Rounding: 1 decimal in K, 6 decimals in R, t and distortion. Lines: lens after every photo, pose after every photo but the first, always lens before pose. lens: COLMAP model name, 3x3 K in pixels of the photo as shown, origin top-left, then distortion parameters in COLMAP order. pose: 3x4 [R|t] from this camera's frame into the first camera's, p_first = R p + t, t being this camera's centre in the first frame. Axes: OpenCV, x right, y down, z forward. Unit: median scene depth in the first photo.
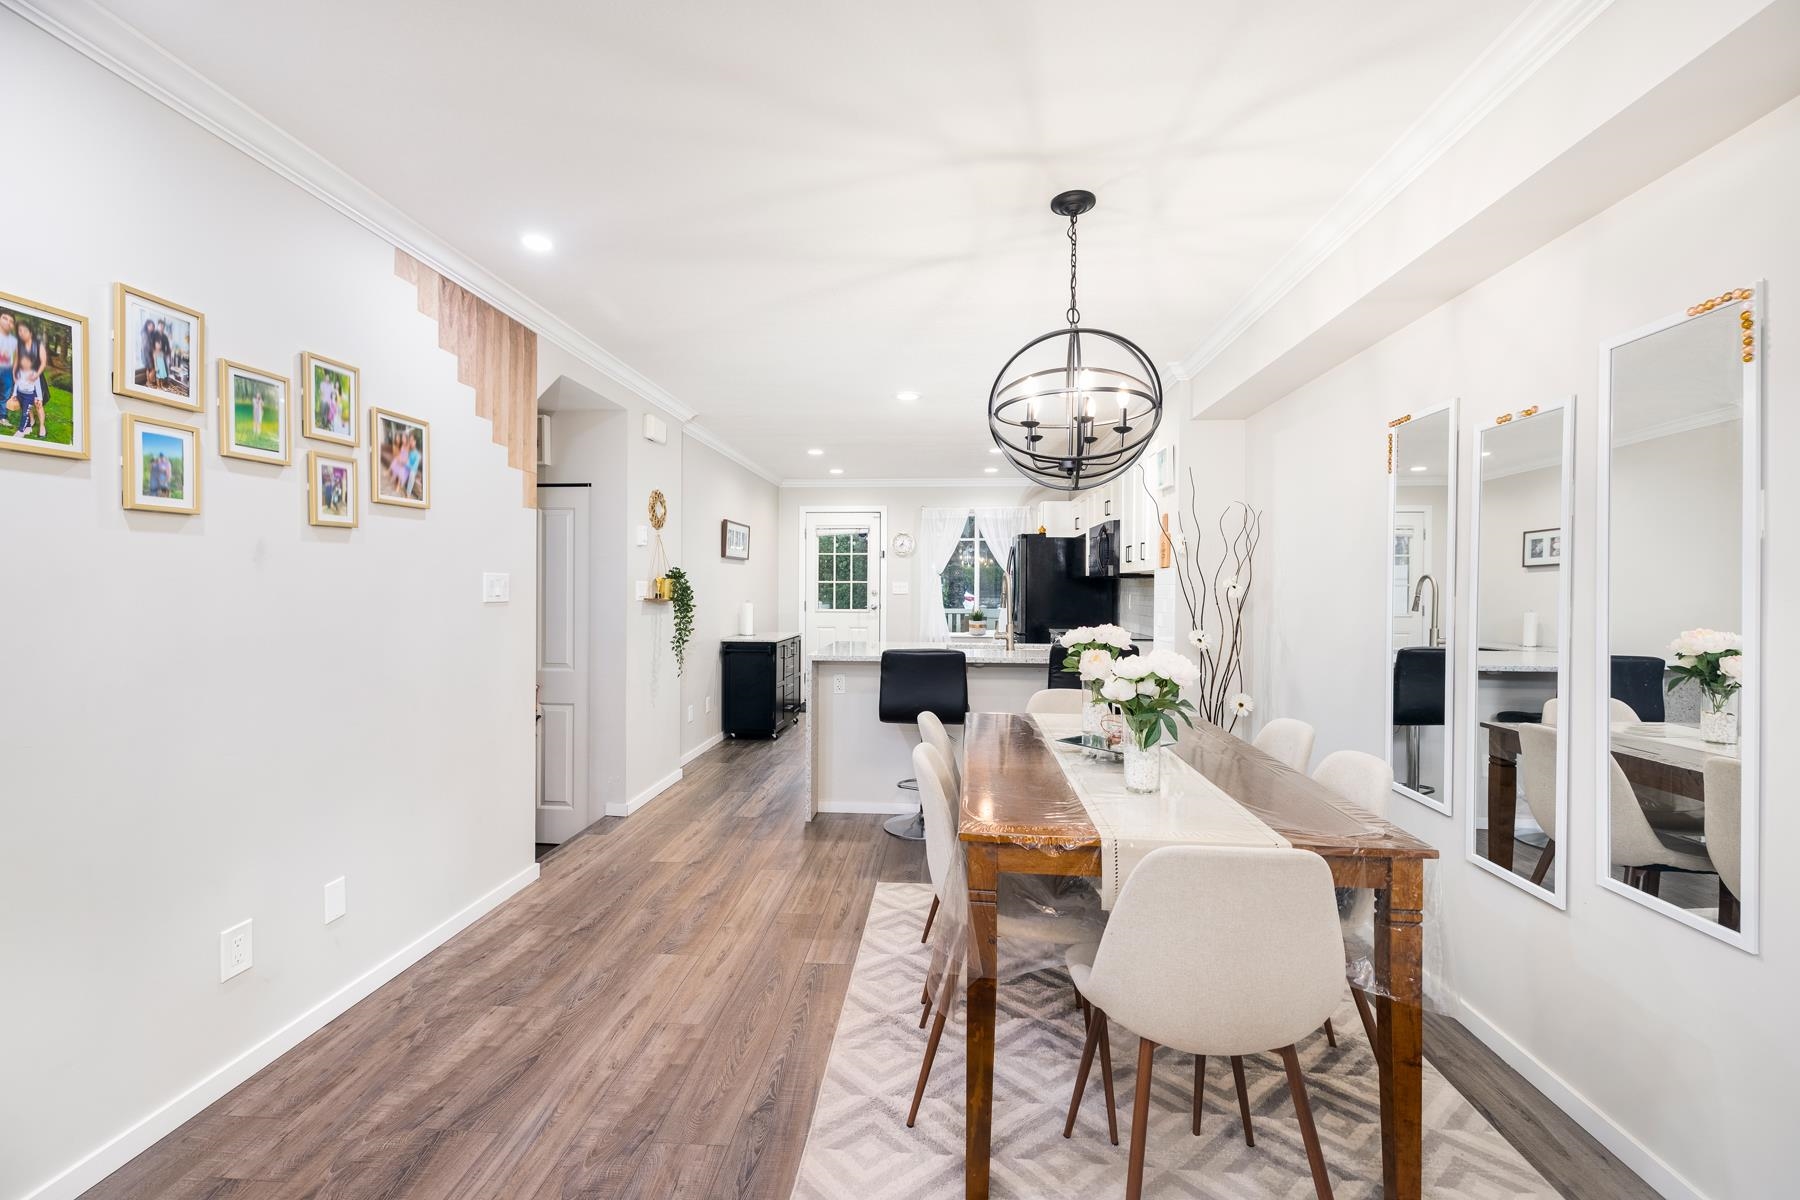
lens RADIAL K [[756.2, 0, 903.2], [0, 756.2, 591.4], [0, 0, 1]] dist [0.002903, -0.001694]
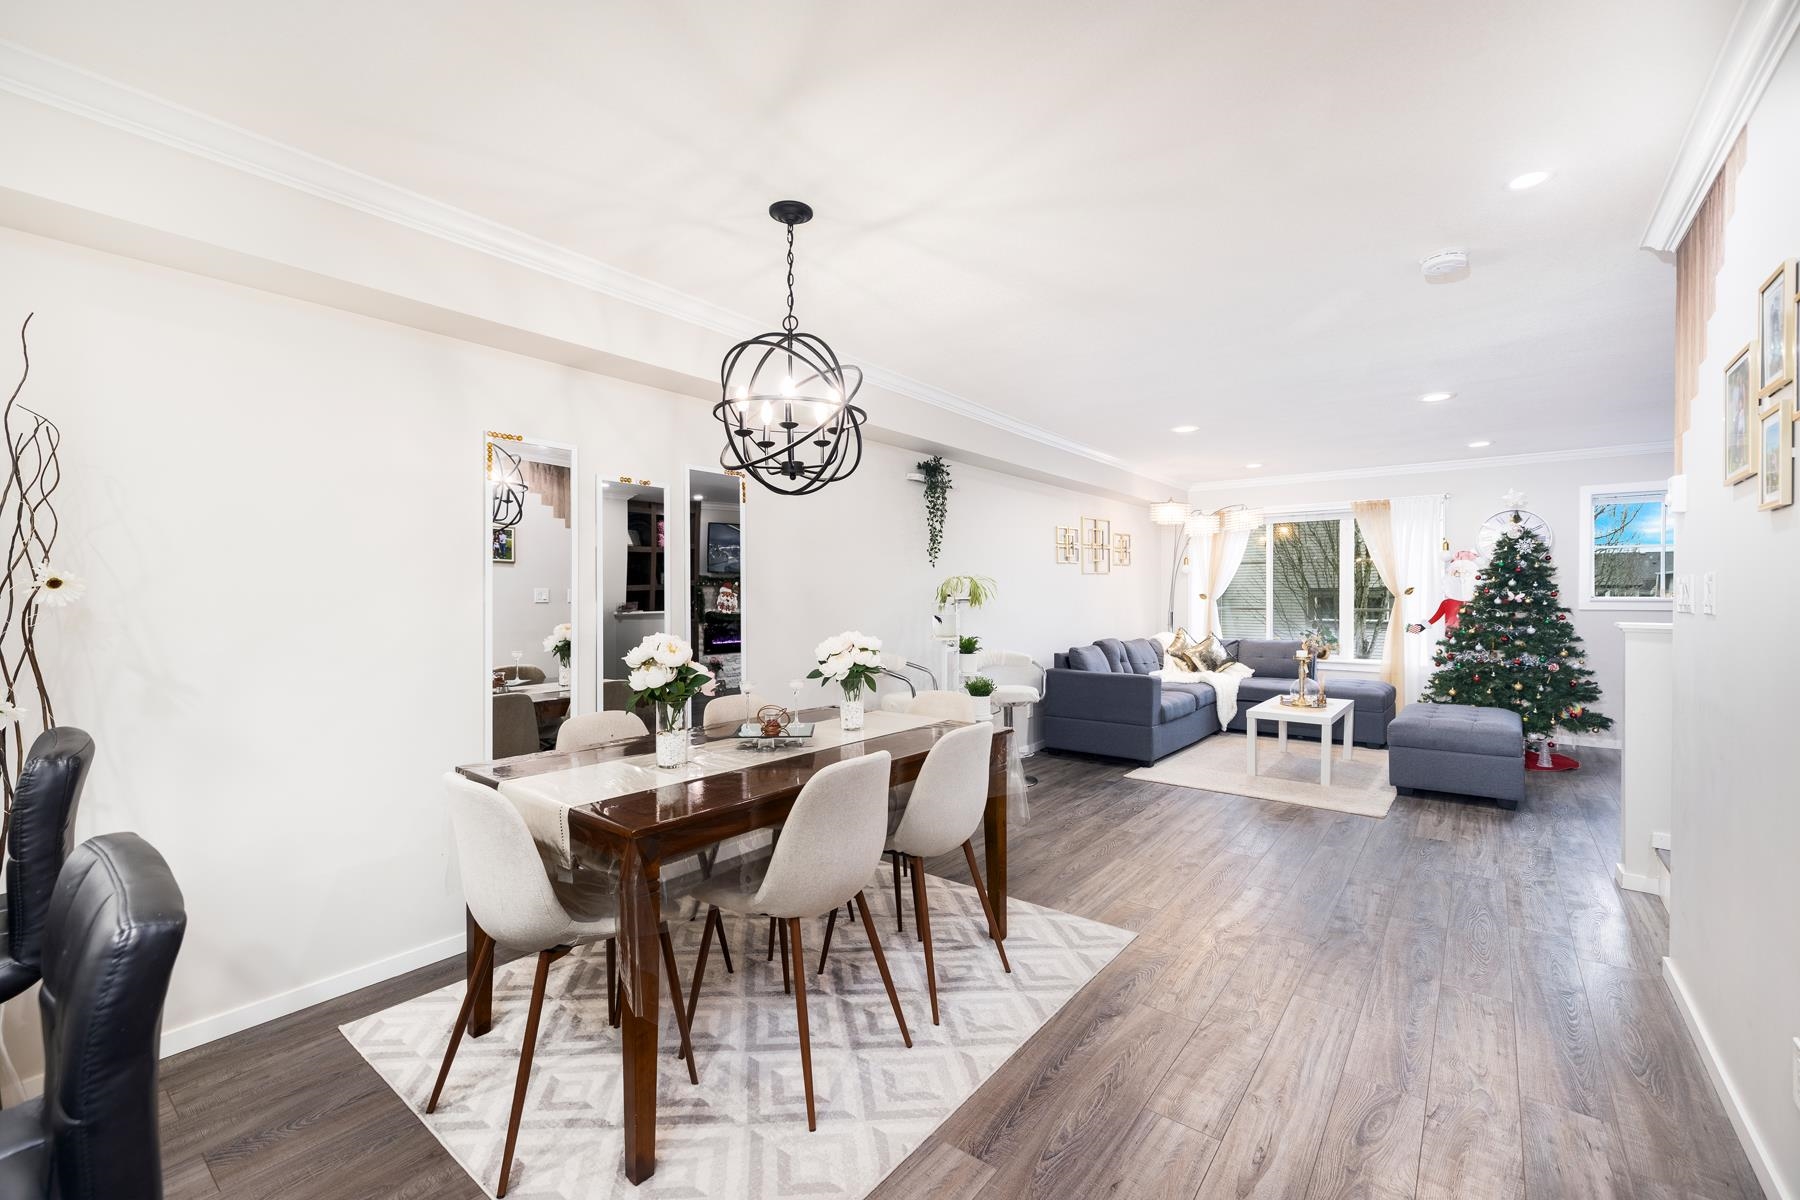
lens RADIAL K [[756.2, 0, 895.2], [0, 756.2, 601.0], [0, 0, 1]] dist [0.002903, -0.001694]
pose [[-0.827268, -0.008894, 0.561737, -0.391105], [-0.001036, 0.999897, 0.014306, -0.003400], [-0.561807, 0.011253, -0.827192, 1.478018]]
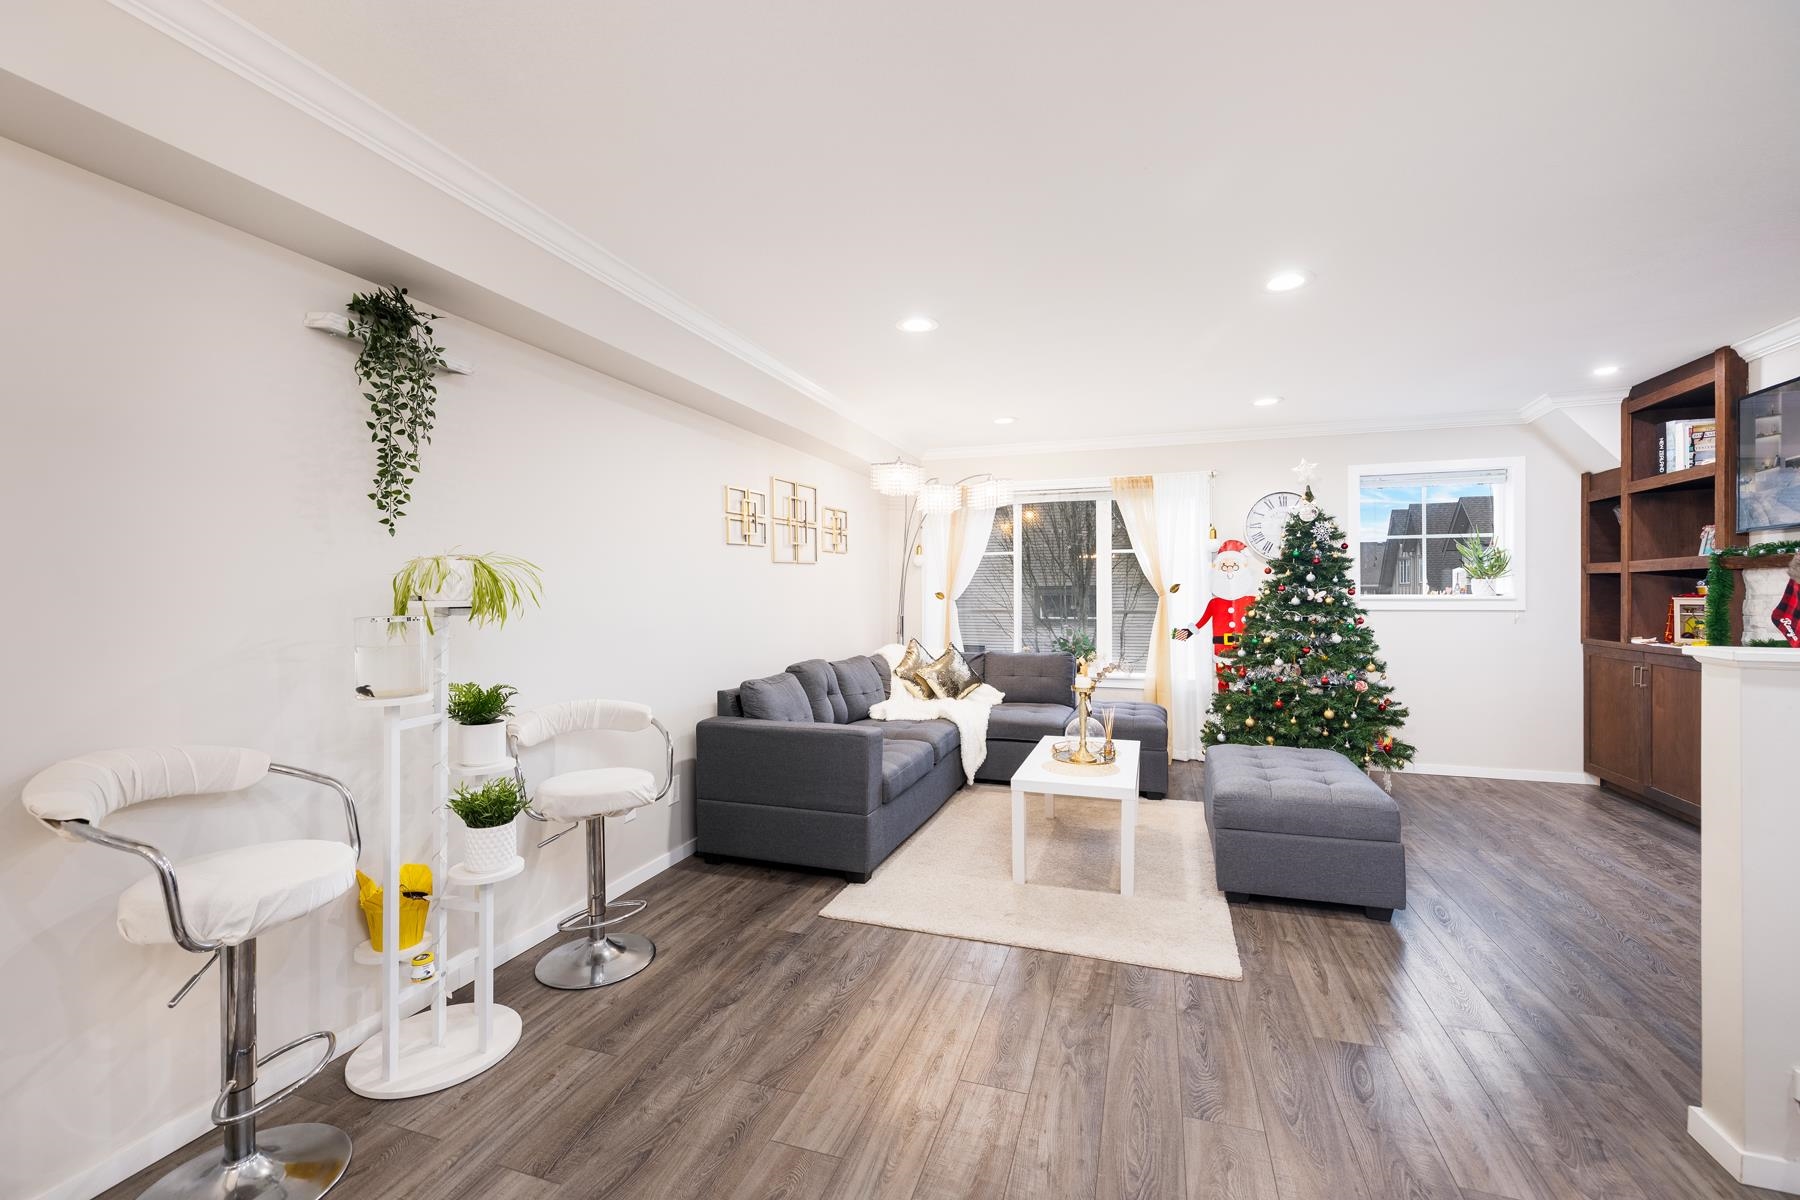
lens RADIAL K [[756.2, 0, 896.5], [0, 756.2, 594.3], [0, 0, 1]] dist [0.002903, -0.001694]
pose [[-0.966621, -0.002364, 0.256198, -0.186125], [-0.000339, 0.999968, 0.007948, -0.001893], [-0.256209, 0.007595, -0.966592, 0.607244]]
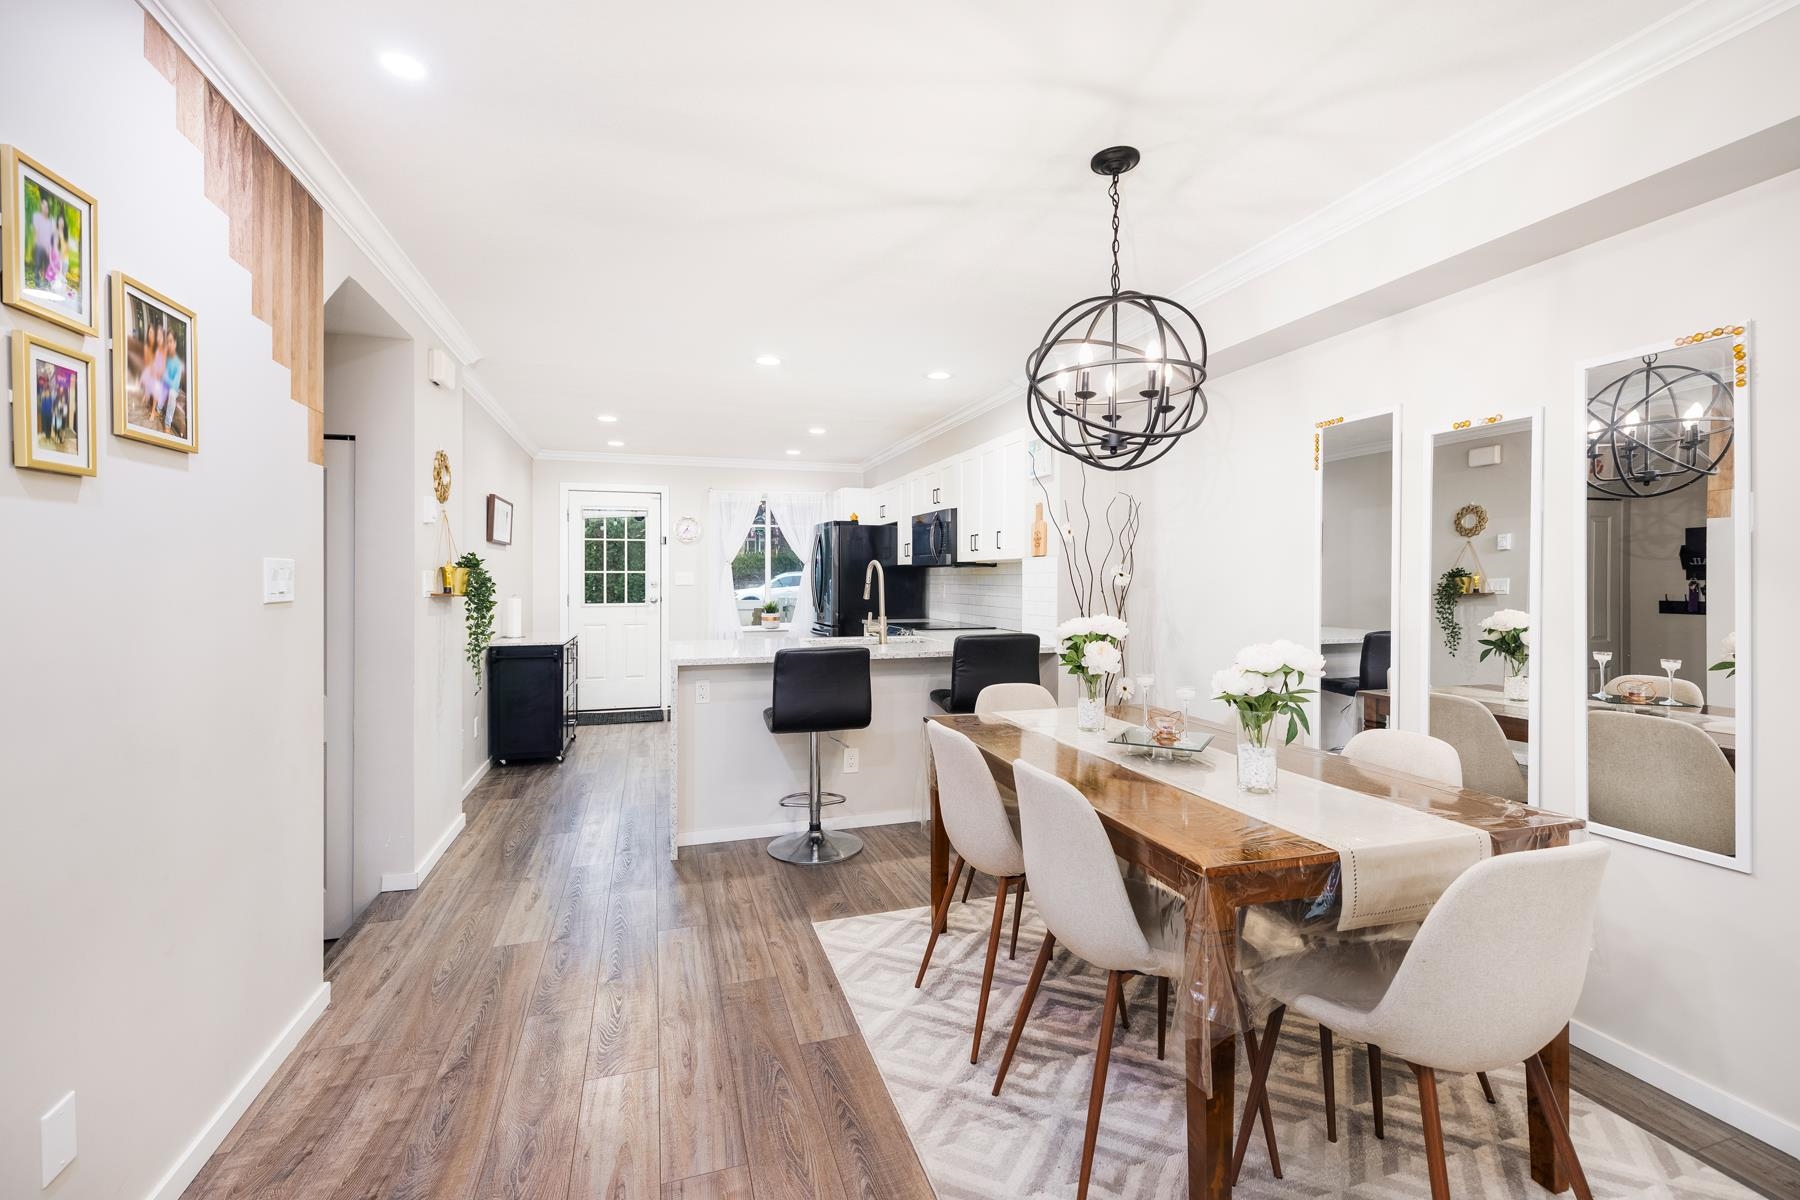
lens RADIAL K [[756.2, 0, 902.3], [0, 756.2, 581.4], [0, 0, 1]] dist [0.002903, -0.001694]
pose [[0.926210, -0.007591, 0.376931, -0.308020], [0.007566, 0.999970, 0.001547, -0.001435], [-0.376932, 0.001419, 0.926240, 0.200199]]
